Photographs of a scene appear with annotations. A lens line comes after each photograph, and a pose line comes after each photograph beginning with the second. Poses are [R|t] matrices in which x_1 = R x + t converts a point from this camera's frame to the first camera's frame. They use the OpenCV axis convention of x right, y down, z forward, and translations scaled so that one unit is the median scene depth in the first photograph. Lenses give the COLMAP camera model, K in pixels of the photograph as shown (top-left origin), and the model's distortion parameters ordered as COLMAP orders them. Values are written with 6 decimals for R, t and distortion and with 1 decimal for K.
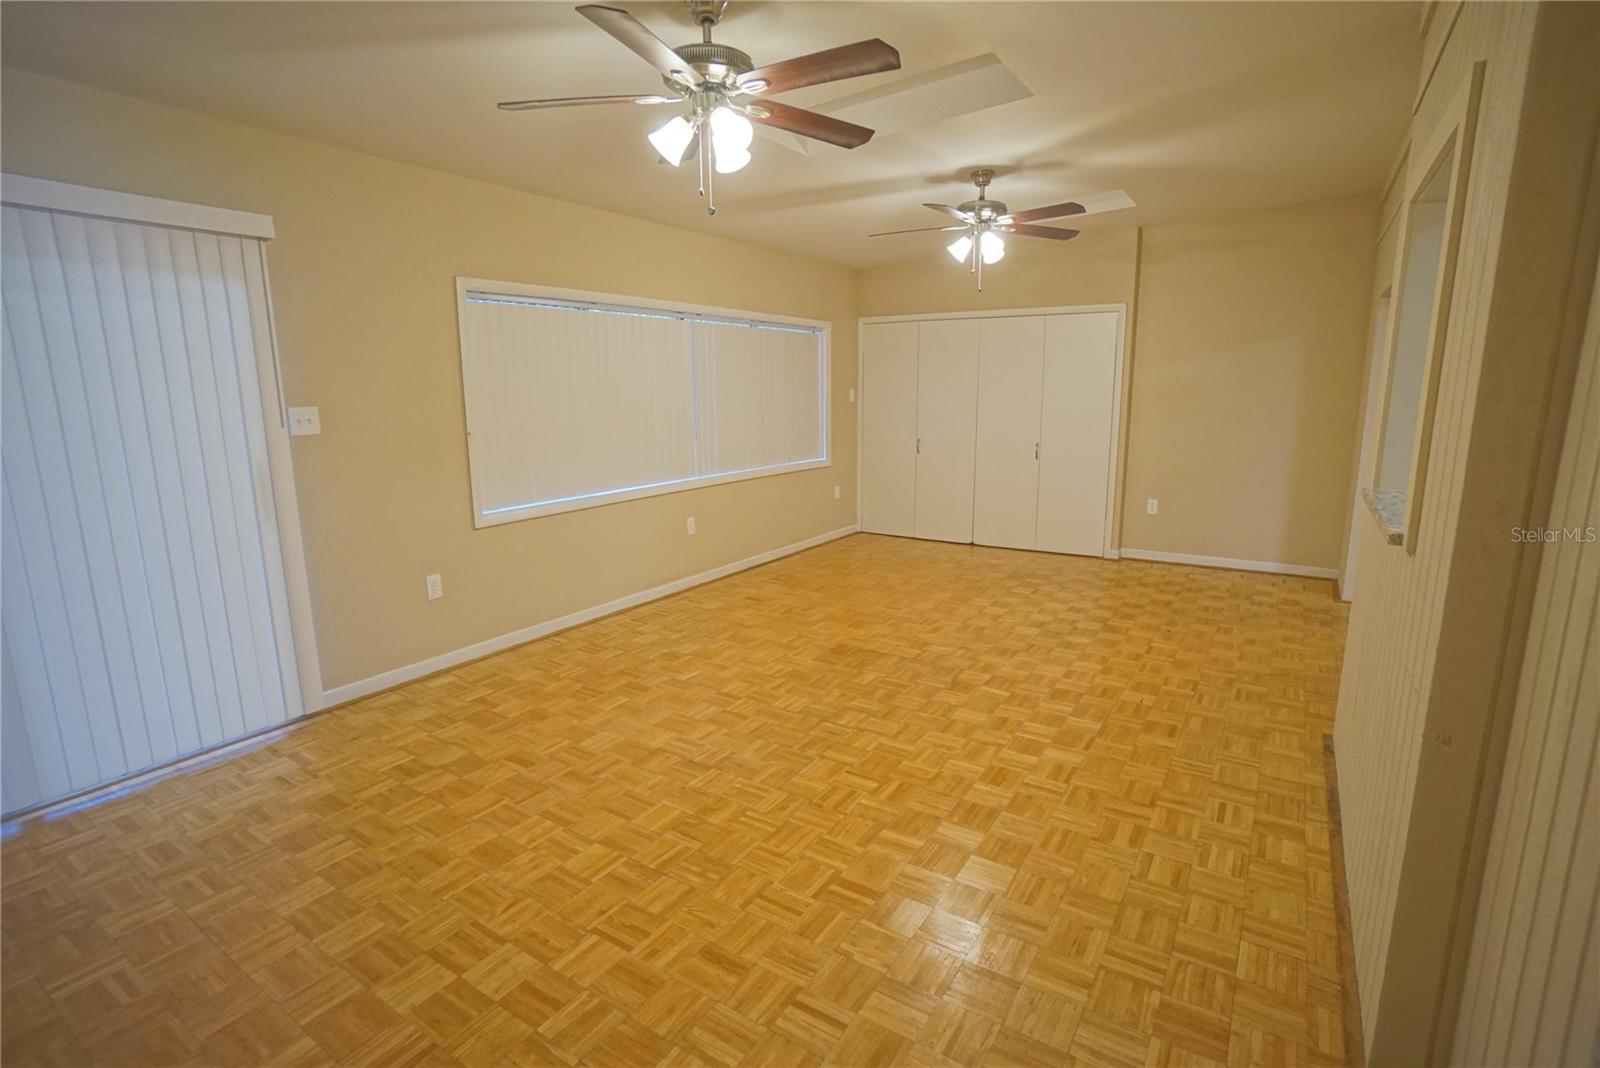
lens RADIAL K [[768.0, 0, 795.3], [0, 768.0, 535.6], [0, 0, 1]] dist [-0.021001, 0.000114]
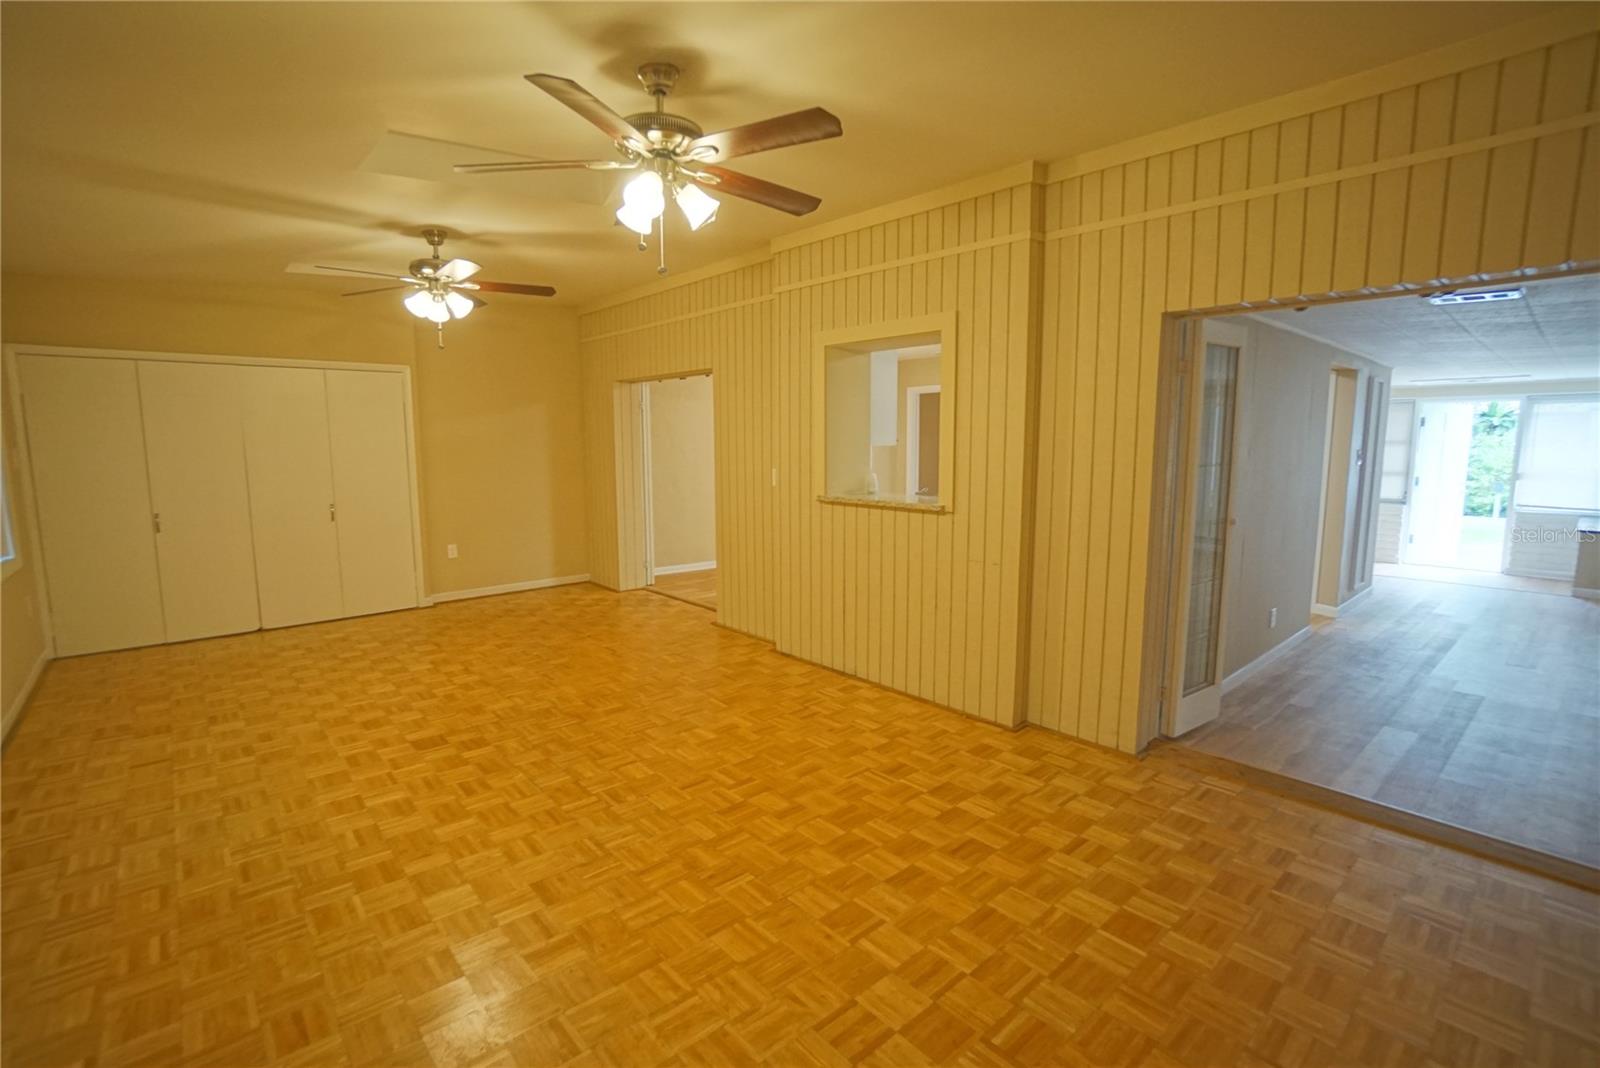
lens RADIAL K [[730.5, 0, 796.8], [0, 730.5, 531.2], [0, 0, 1]] dist [-0.045016, 0.020296]
pose [[0.268004, -0.114066, 0.956641, -0.523953], [0.185632, 0.980474, 0.064902, -0.055526], [-0.945365, 0.160189, 0.283945, 0.308267]]
